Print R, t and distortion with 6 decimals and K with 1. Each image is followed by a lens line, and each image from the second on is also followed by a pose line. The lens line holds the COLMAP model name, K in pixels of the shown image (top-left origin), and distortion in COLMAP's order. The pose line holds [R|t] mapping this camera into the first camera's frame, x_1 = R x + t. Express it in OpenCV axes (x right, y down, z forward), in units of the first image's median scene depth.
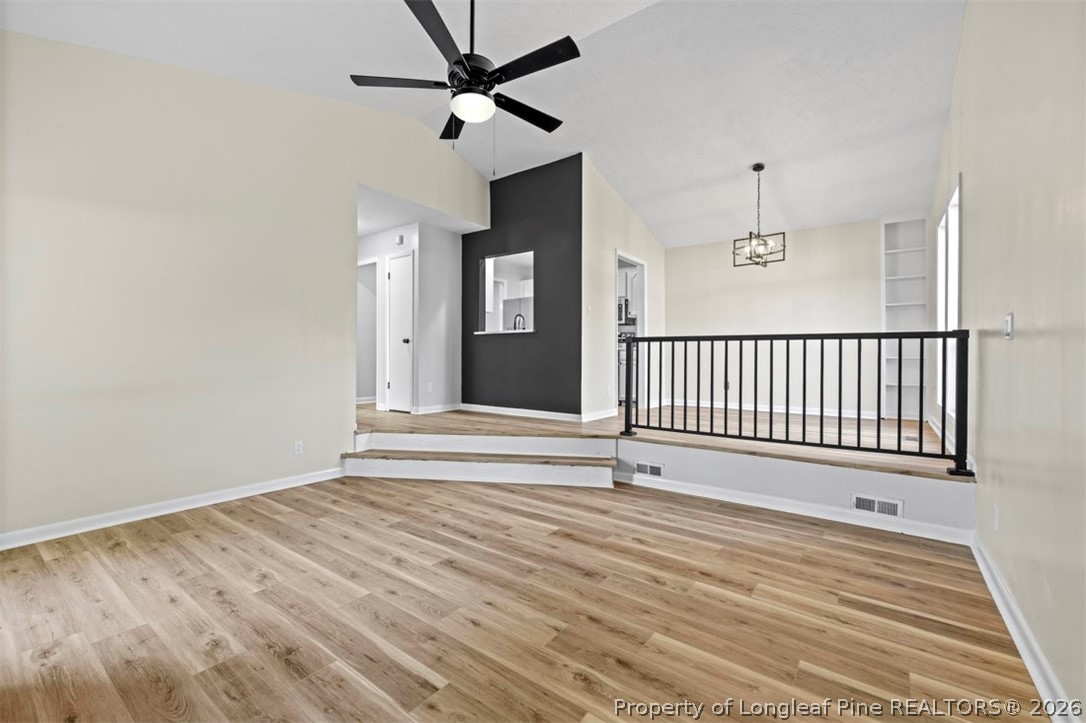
lens RADIAL K [[460.2, 0, 540.9], [0, 460.2, 357.1], [0, 0, 1]] dist [0.009602, 0.001050]
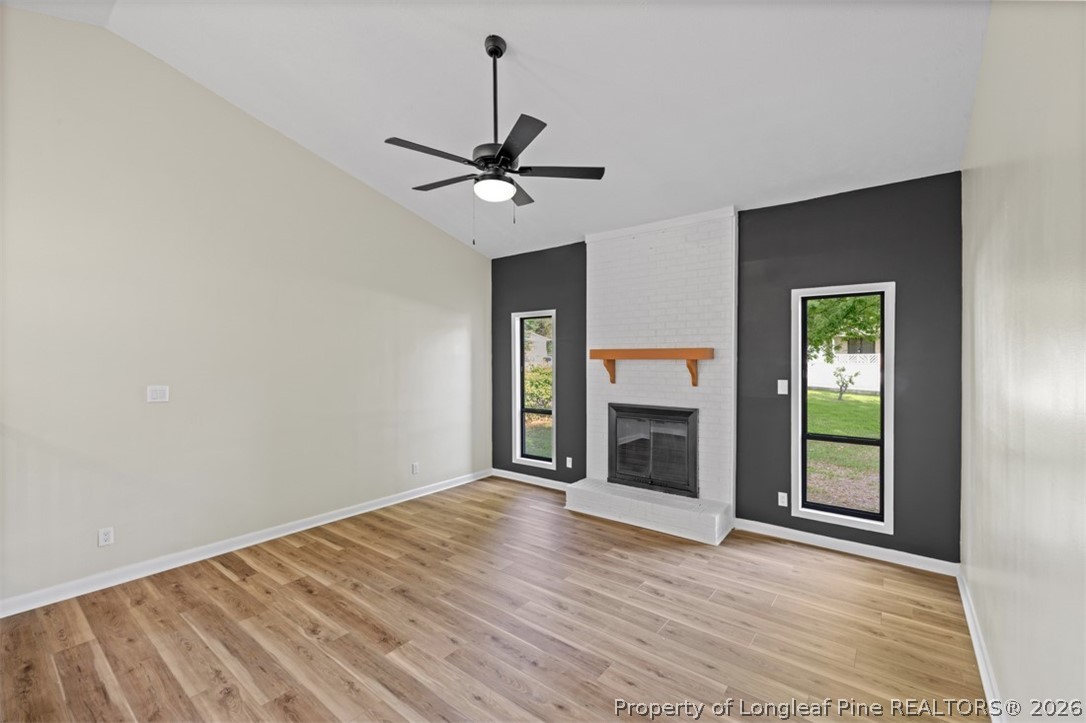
lens RADIAL K [[460.2, 0, 545.4], [0, 460.2, 363.0], [0, 0, 1]] dist [0.009602, 0.001050]
pose [[-0.999900, -0.002904, 0.013838, -0.301163], [-0.002750, 0.999934, 0.011155, -0.169494], [-0.013870, 0.011116, -0.999842, 2.230591]]
